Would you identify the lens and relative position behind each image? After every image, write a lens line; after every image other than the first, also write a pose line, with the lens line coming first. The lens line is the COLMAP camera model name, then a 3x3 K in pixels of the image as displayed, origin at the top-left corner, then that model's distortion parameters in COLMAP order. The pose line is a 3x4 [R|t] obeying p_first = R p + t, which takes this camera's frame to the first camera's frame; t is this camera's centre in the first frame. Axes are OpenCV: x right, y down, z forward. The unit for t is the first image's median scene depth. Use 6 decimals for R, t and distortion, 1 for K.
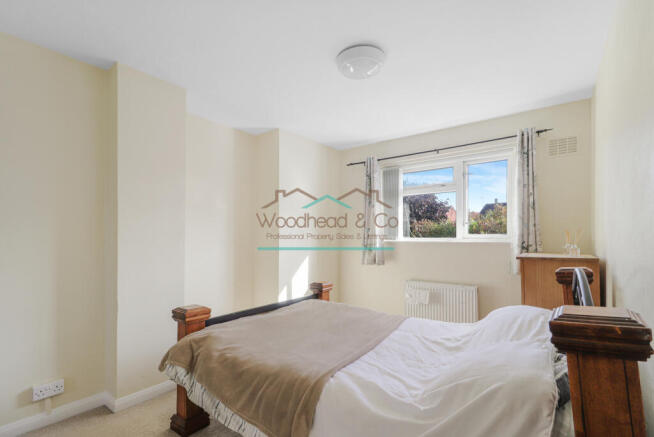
lens RADIAL K [[311.8, 0, 327.4], [0, 311.8, 235.9], [0, 0, 1]] dist [0.000590, 0.000038]
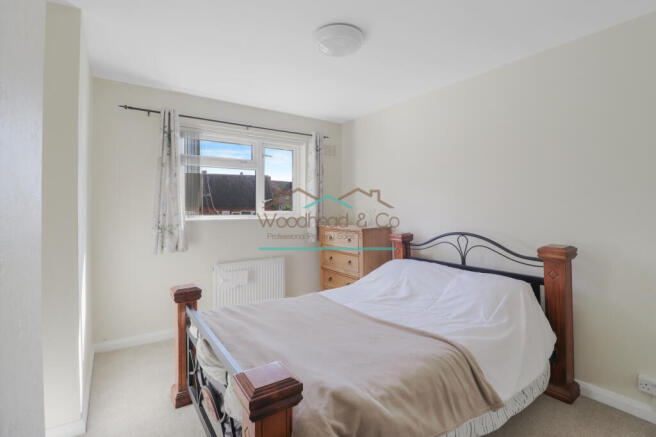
lens RADIAL K [[312.9, 0, 327.8], [0, 312.9, 203.8], [0, 0, 1]] dist [-0.000064, 0.000000]
pose [[0.301174, 0.017555, 0.953408, -0.479877], [0.003291, 0.999805, -0.019449, -0.008885], [-0.953564, 0.008995, 0.301057, 0.433939]]
